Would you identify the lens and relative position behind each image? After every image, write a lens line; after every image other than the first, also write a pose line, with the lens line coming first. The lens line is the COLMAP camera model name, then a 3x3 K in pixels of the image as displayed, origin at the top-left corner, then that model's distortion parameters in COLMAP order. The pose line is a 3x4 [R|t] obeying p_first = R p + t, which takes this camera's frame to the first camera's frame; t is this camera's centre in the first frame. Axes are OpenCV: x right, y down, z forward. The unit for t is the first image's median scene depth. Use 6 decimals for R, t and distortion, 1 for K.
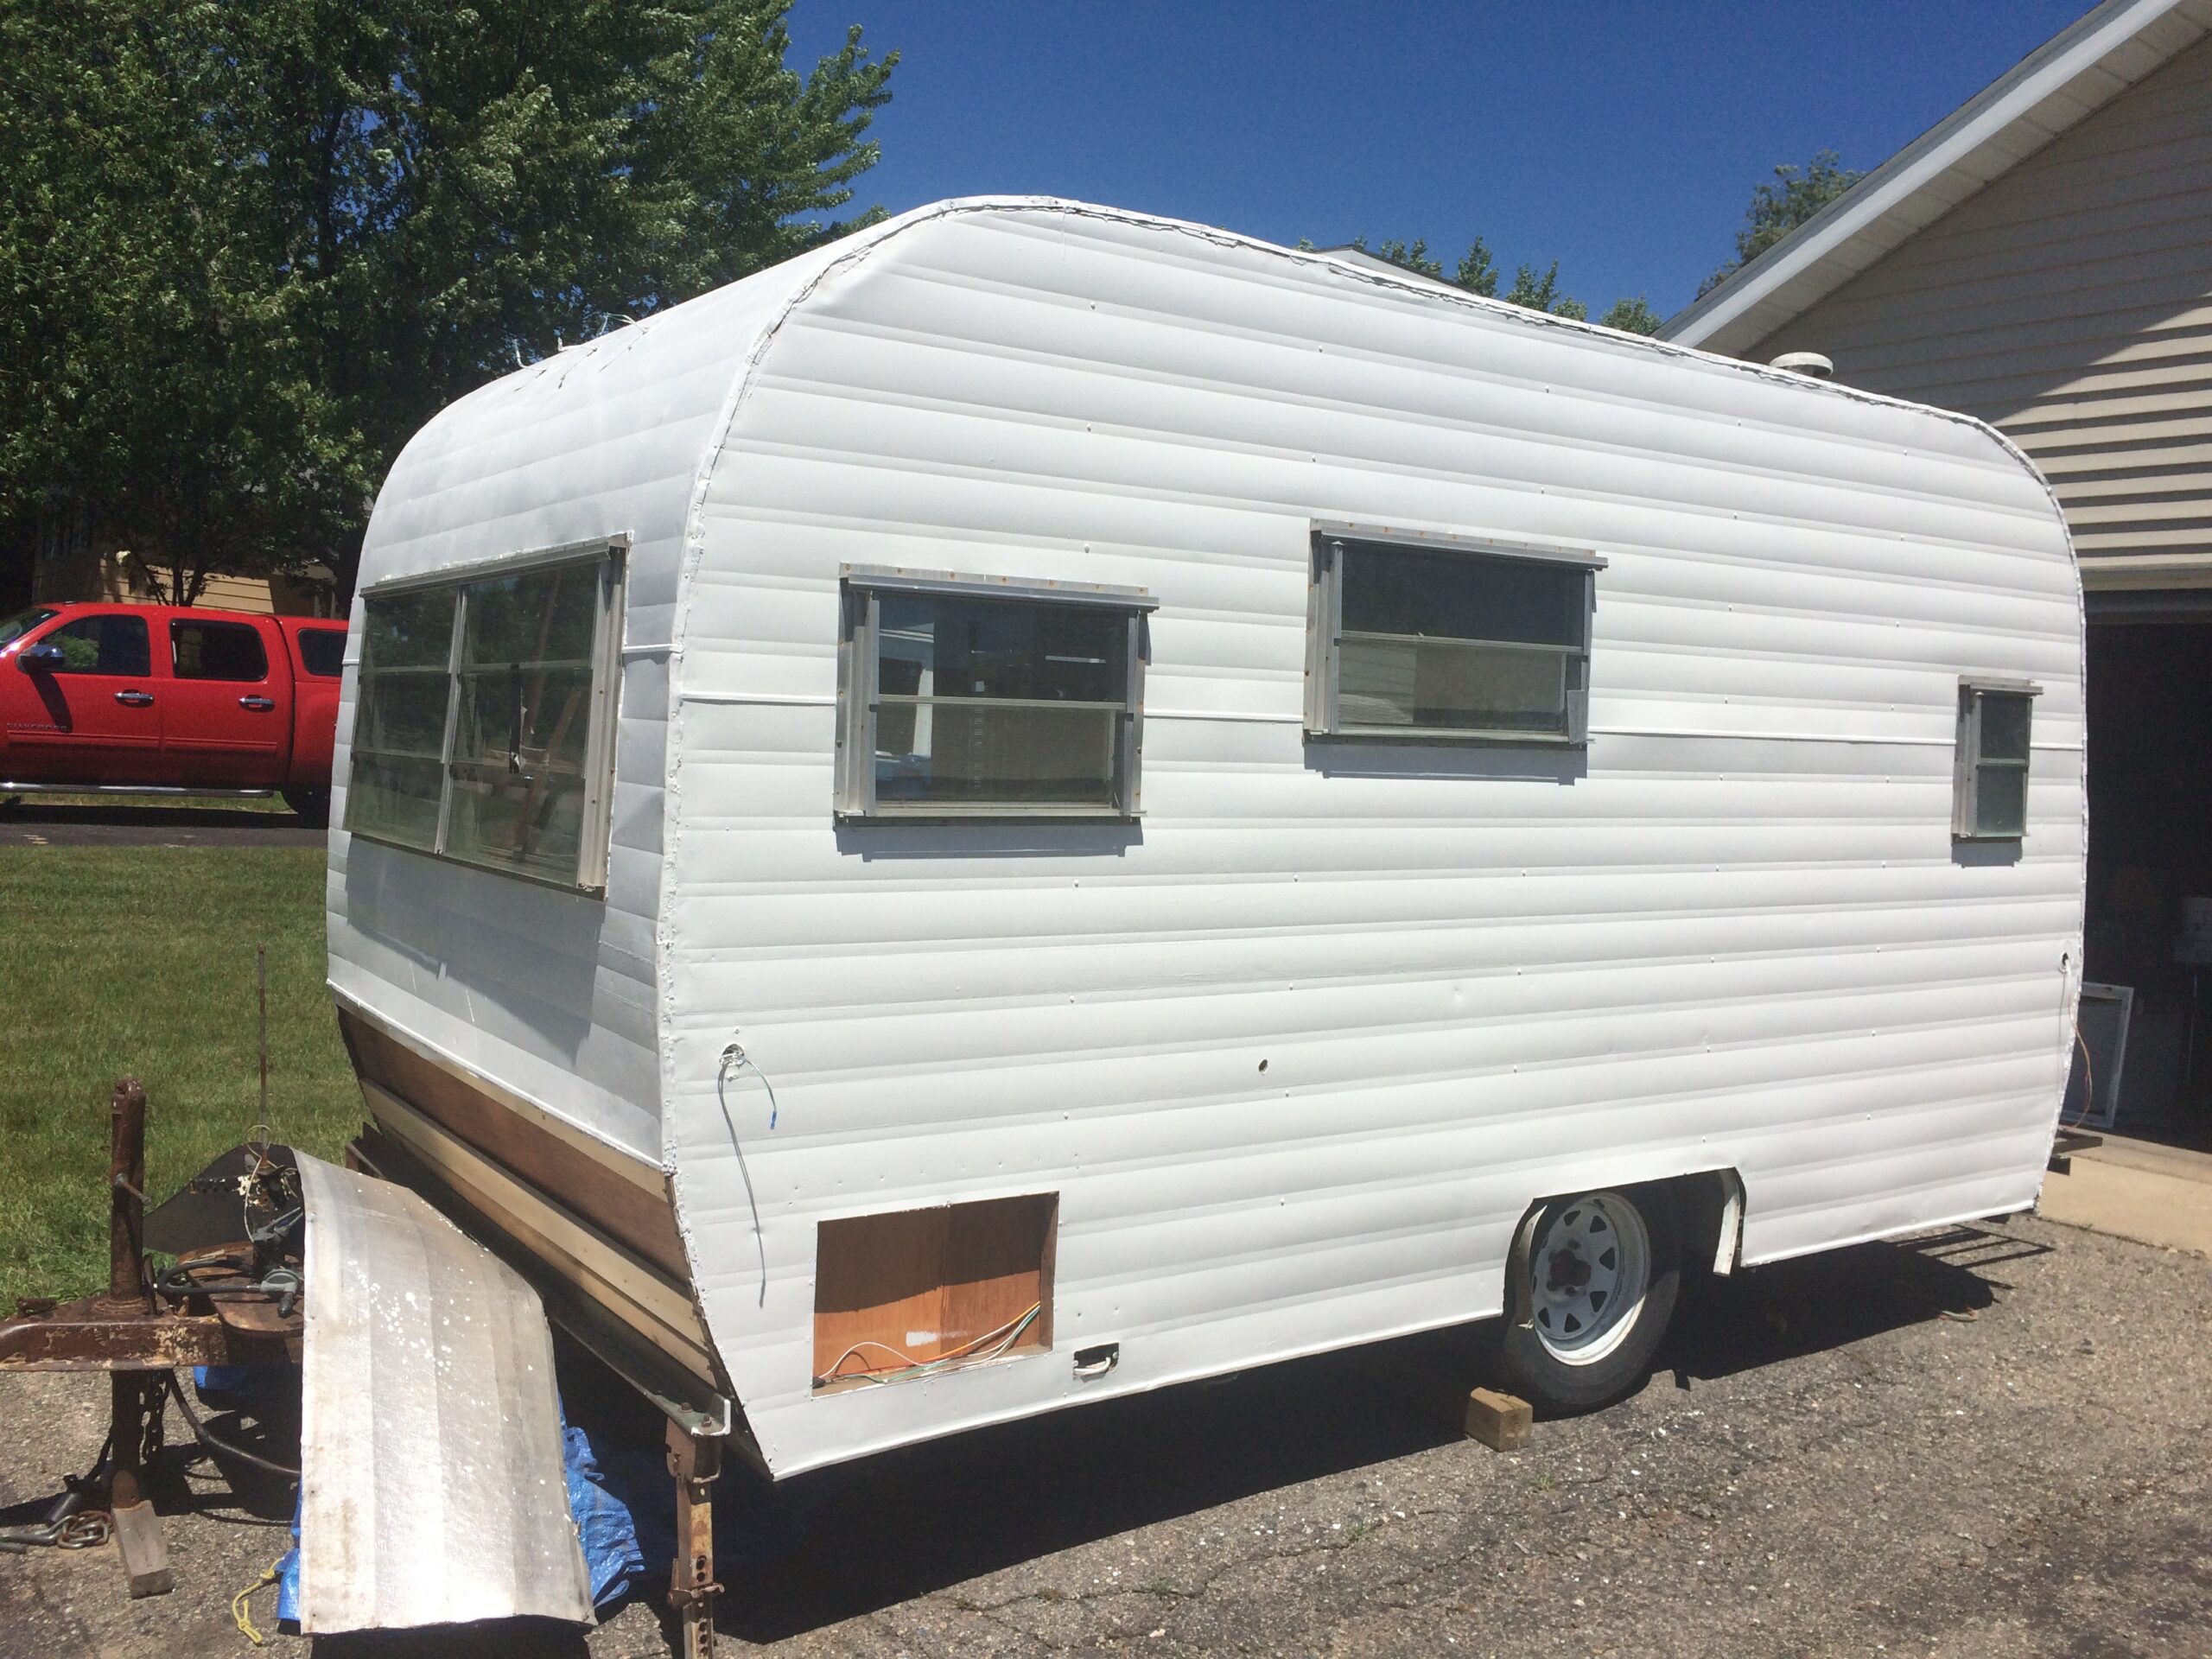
lens RADIAL K [[1899.8, 0, 1112.0], [0, 1899.8, 833.0], [0, 0, 1]] dist [0.066342, -0.086041]
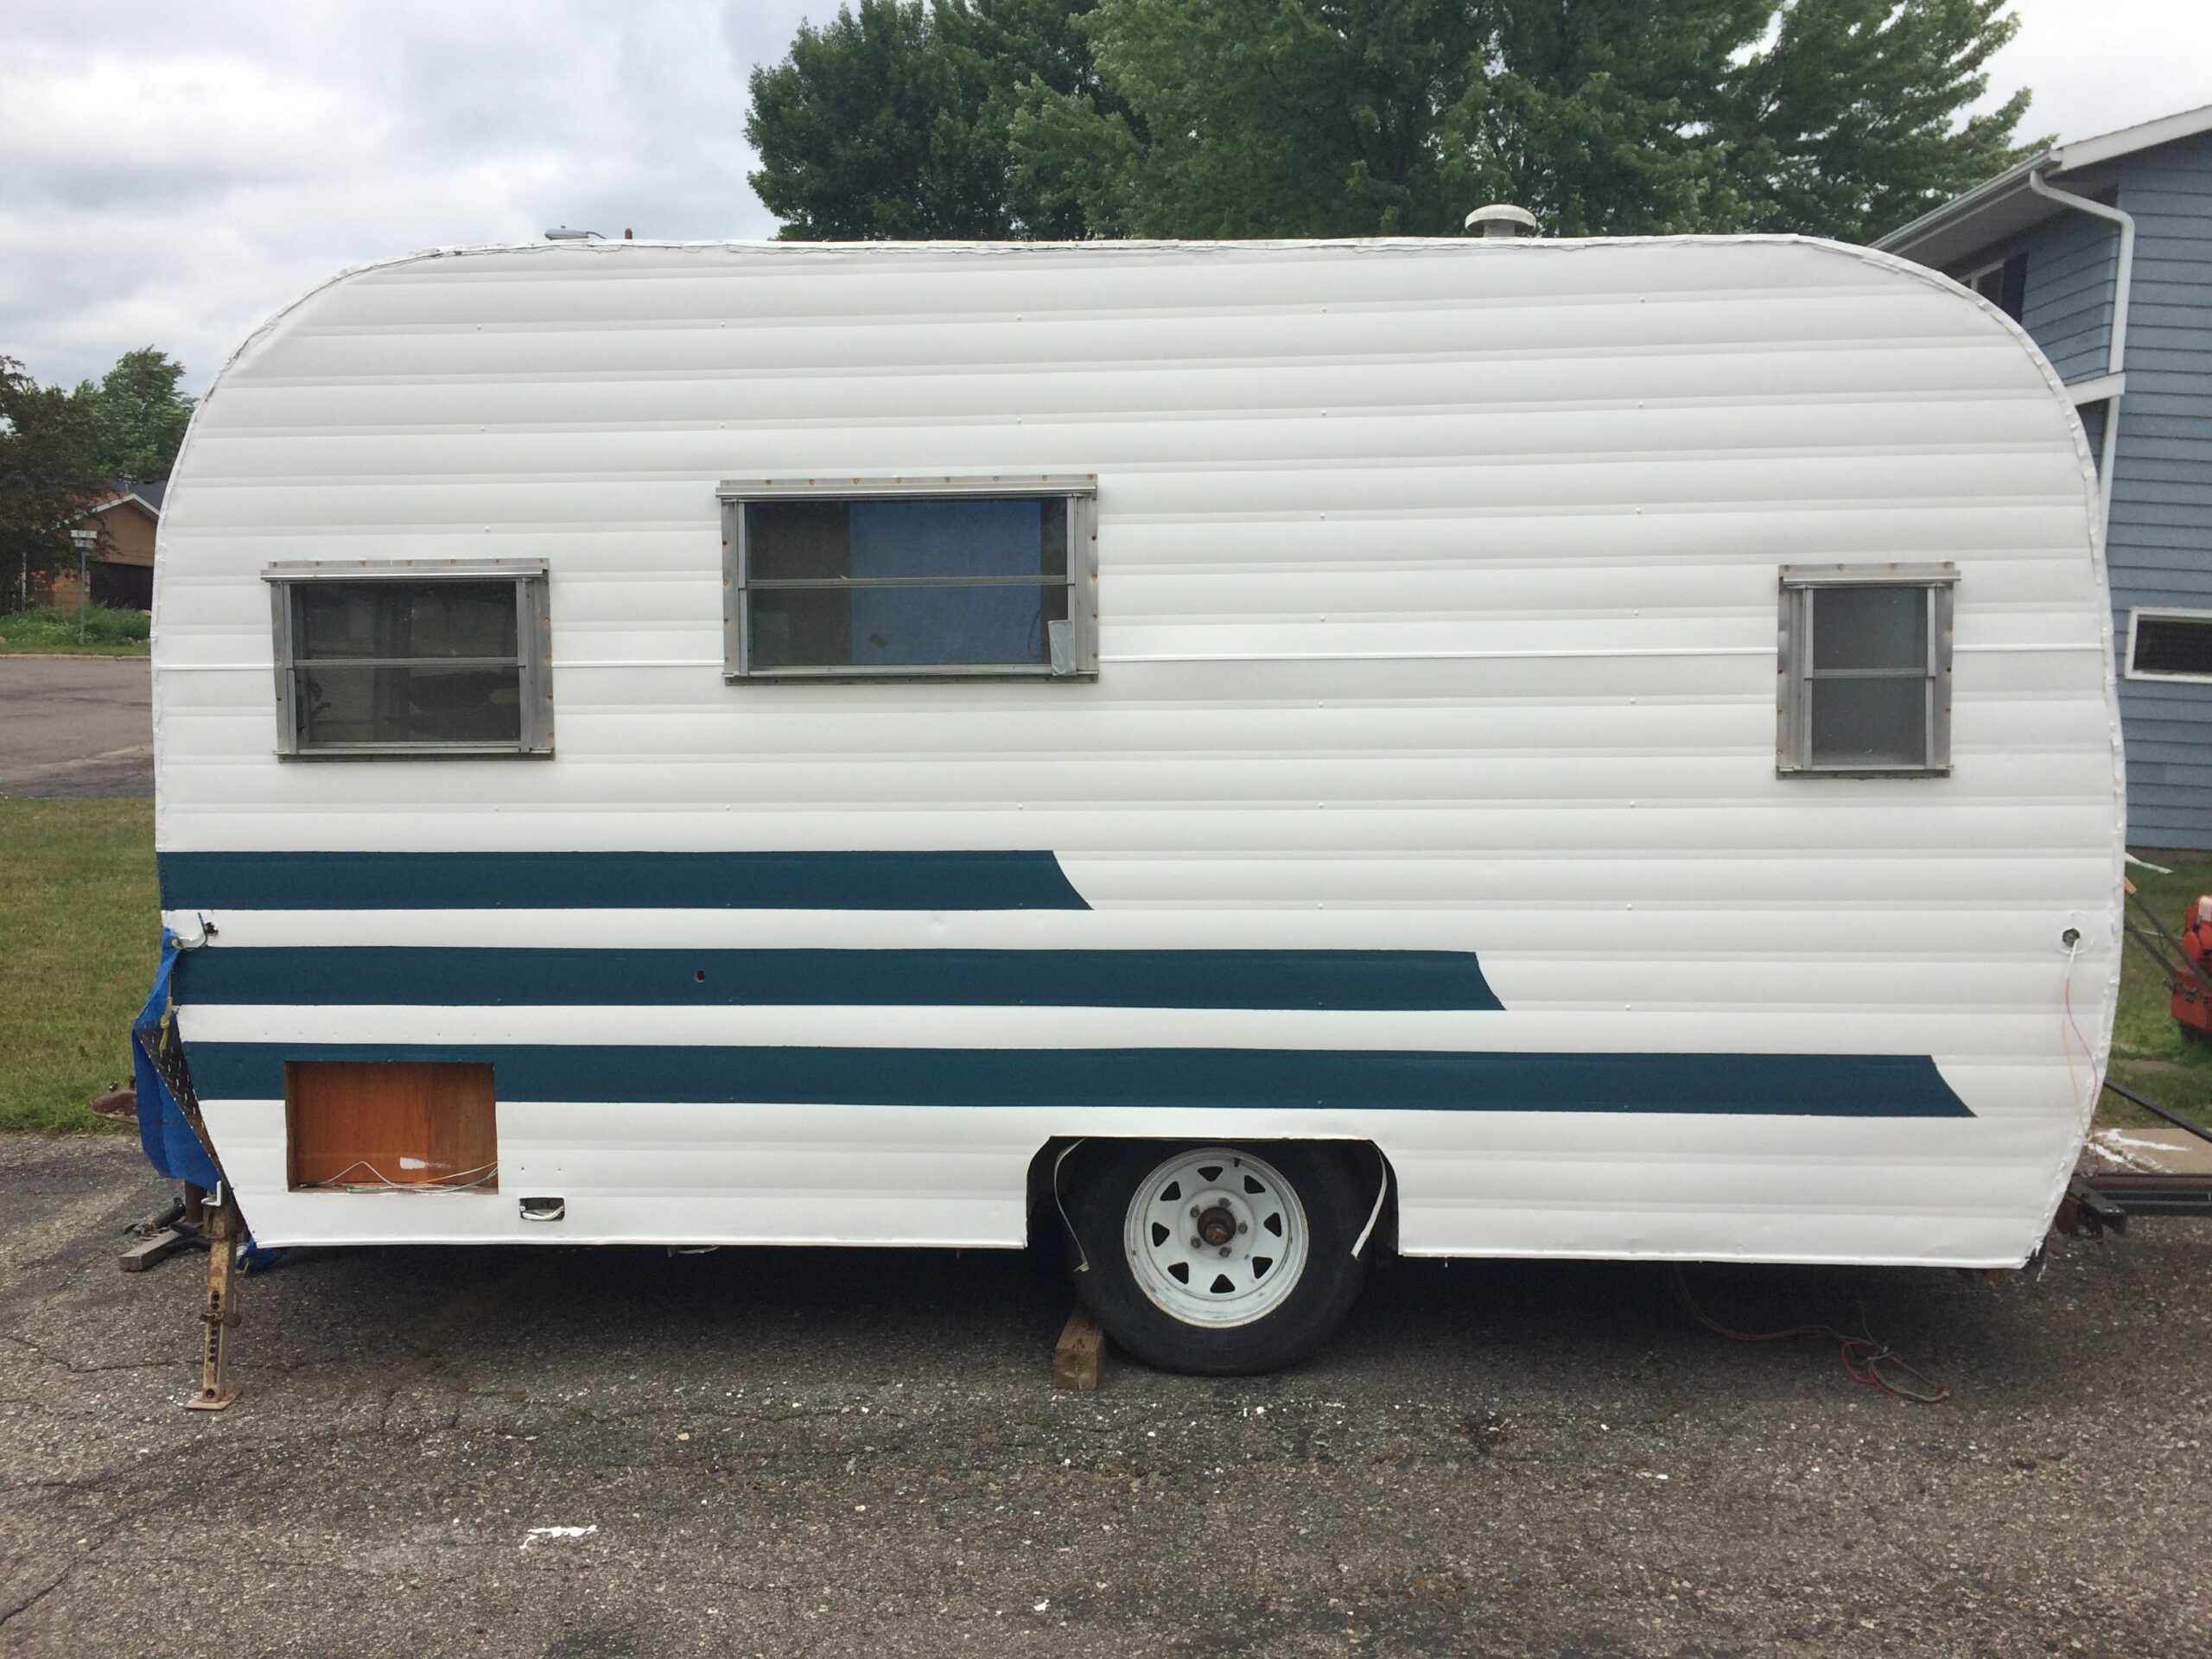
lens RADIAL K [[1883.0, 0, 1106.0], [0, 1883.0, 829.5], [0, 0, 1]] dist [0.077362, -0.092569]
pose [[0.774806, 0.008273, -0.632145, 0.954519], [-0.000623, 0.999924, 0.012322, 0.022463], [0.632199, -0.009153, 0.774752, 0.285808]]
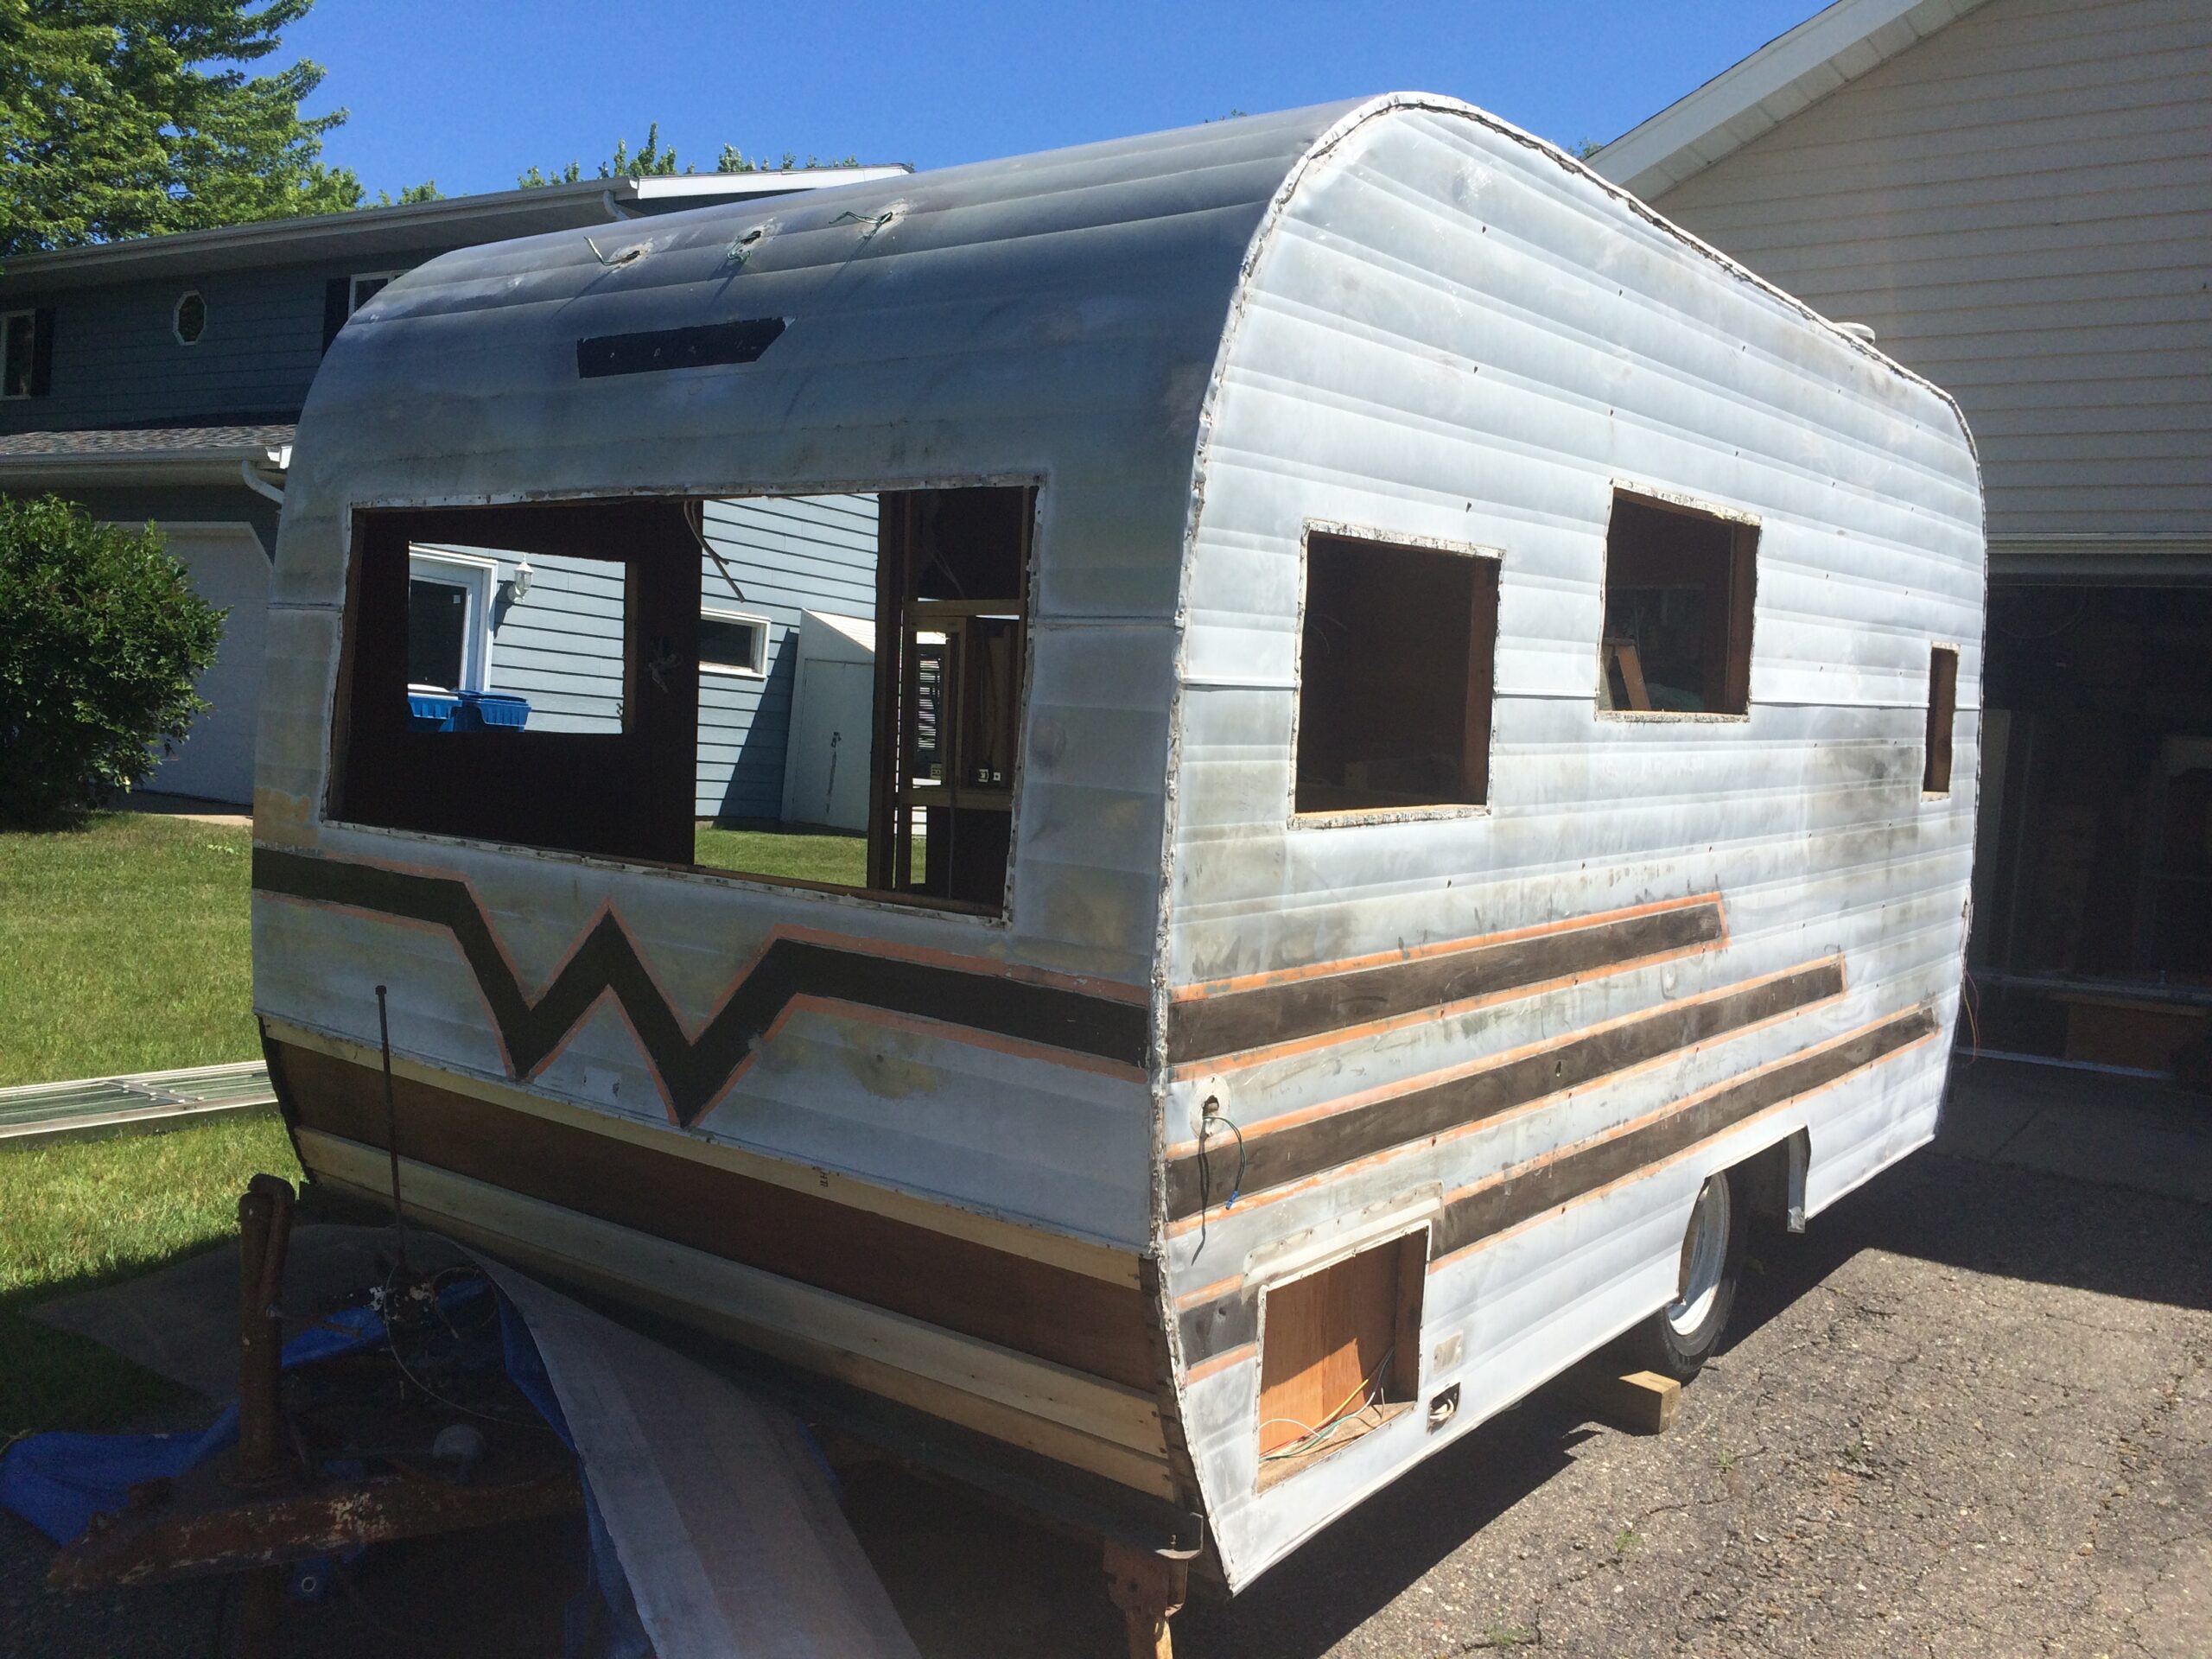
lens RADIAL K [[1879.3, 0, 1110.6], [0, 1879.3, 833.4], [0, 0, 1]] dist [0.075487, -0.099679]
pose [[0.953487, -0.022510, 0.300592, -0.398150], [0.010736, 0.999111, 0.040764, -0.031407], [-0.301243, -0.035641, 0.952881, 0.186688]]
